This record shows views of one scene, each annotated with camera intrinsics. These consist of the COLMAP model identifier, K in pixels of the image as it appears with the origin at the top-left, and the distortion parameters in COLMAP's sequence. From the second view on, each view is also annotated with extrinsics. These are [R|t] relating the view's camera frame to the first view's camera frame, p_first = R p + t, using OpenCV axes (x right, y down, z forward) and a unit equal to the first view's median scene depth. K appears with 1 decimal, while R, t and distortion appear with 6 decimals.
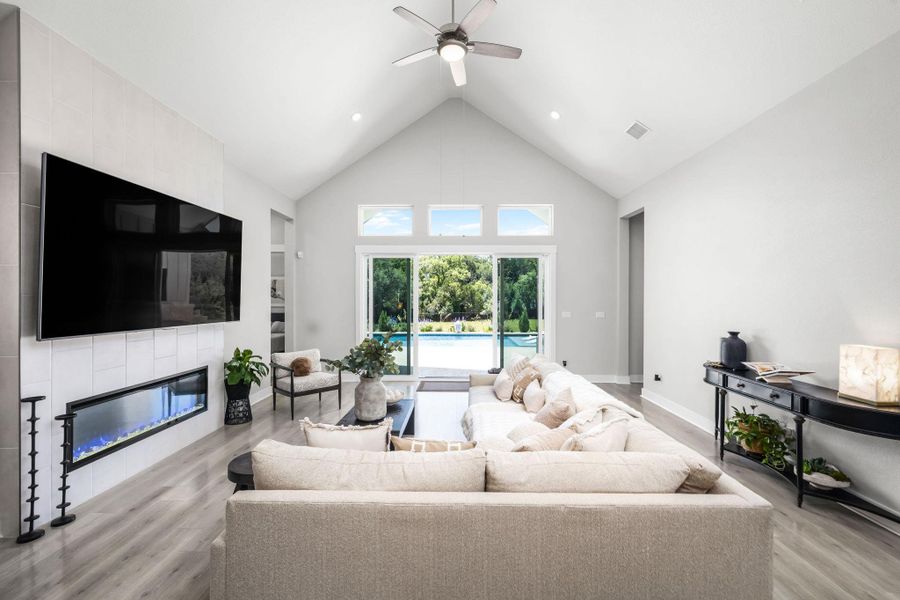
lens RADIAL K [[385.9, 0, 447.0], [0, 385.9, 298.2], [0, 0, 1]] dist [0.002109, 0.000588]
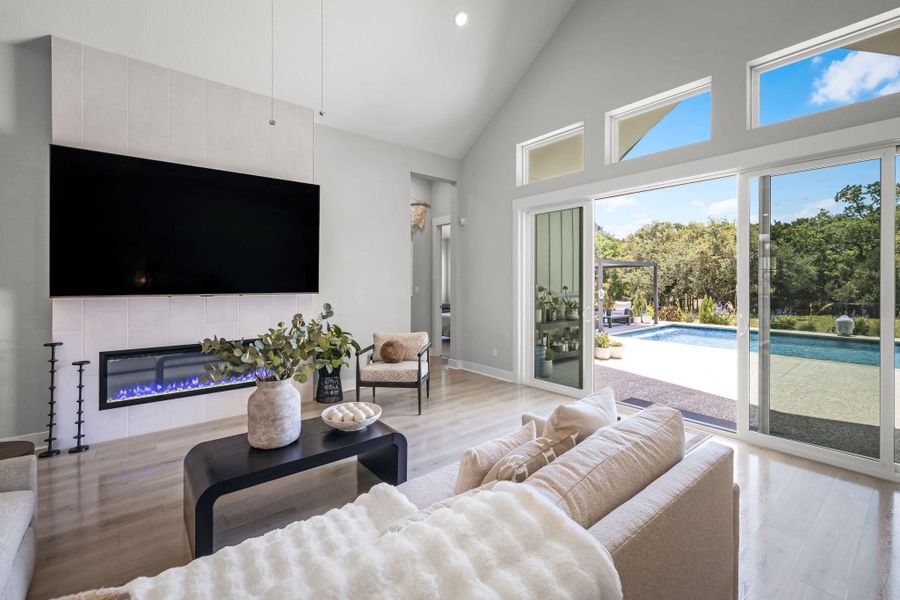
lens RADIAL K [[385.9, 0, 448.1], [0, 385.9, 283.8], [0, 0, 1]] dist [0.002109, 0.000588]
pose [[0.641773, 0.000085, -0.766895, 0.257735], [0.001912, 0.999997, 0.001710, 0.024105], [0.766892, -0.002564, 0.641771, 0.430089]]
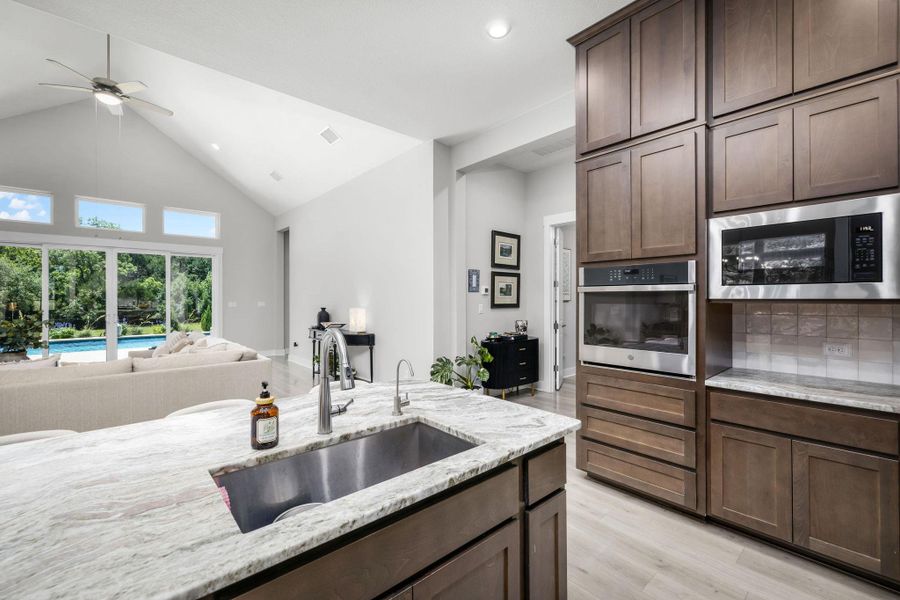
lens RADIAL K [[385.9, 0, 452.6], [0, 385.9, 298.2], [0, 0, 1]] dist [0.002109, 0.000588]
pose [[0.735578, -0.003907, 0.677428, -0.008260], [0.005283, 0.999986, 0.000032, 0.024789], [-0.677419, 0.003555, 0.735589, -0.368100]]
